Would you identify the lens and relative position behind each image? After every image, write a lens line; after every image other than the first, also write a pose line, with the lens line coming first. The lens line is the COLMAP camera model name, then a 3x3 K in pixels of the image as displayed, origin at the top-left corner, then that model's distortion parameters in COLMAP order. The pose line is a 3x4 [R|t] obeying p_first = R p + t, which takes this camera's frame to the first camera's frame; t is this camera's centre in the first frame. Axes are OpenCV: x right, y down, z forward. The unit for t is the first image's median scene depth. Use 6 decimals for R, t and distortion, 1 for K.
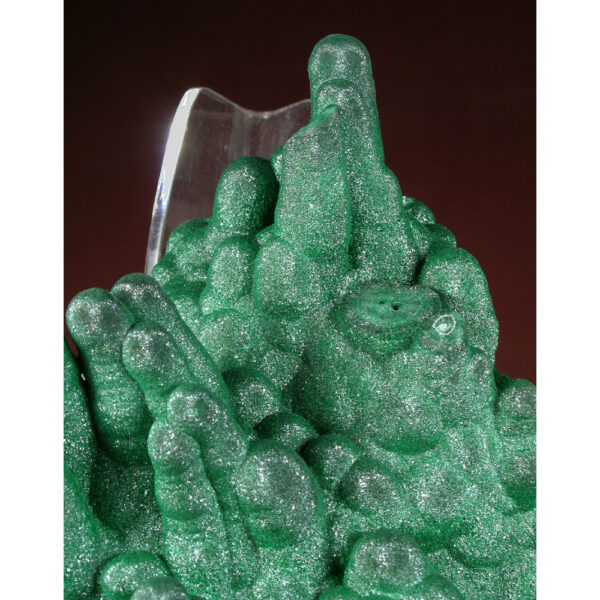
lens RADIAL K [[991.9, 0, 290.7], [0, 991.9, 280.8], [0, 0, 1]] dist [-0.075136, -0.057118]
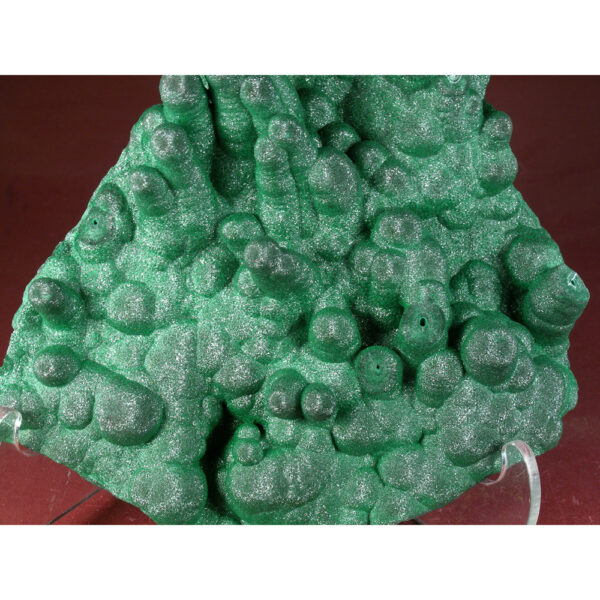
lens RADIAL K [[933.4, 0, 300.0], [0, 933.4, 300.0], [0, 0, 1]] dist [-0.072489, -0.086766]
pose [[0.997981, 0.054610, 0.032418, -0.097403], [-0.063358, 0.891148, 0.449267, -0.258593], [-0.004355, -0.450414, 0.892809, -0.368057]]
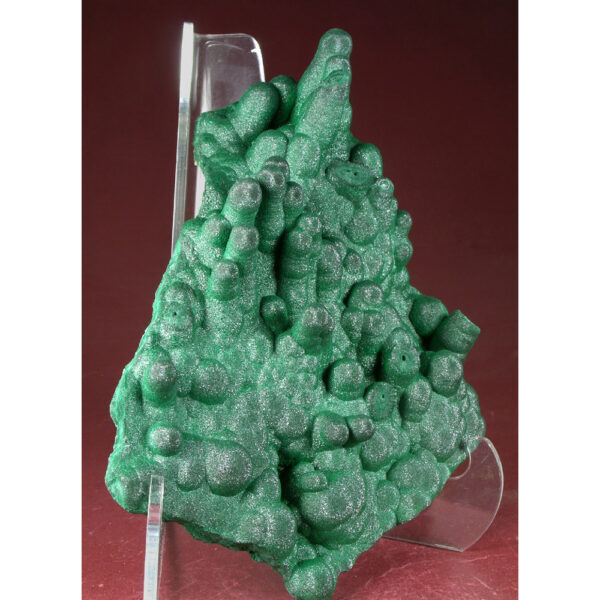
lens RADIAL K [[1039.6, 0, 299.4], [0, 1039.6, 270.1], [0, 0, 1]] dist [-0.105941, -0.166163]
pose [[0.828646, -0.028818, 0.559031, -1.215049], [-0.077950, 0.983003, 0.166218, -0.126026], [-0.554319, -0.181312, 0.812315, -0.704360]]
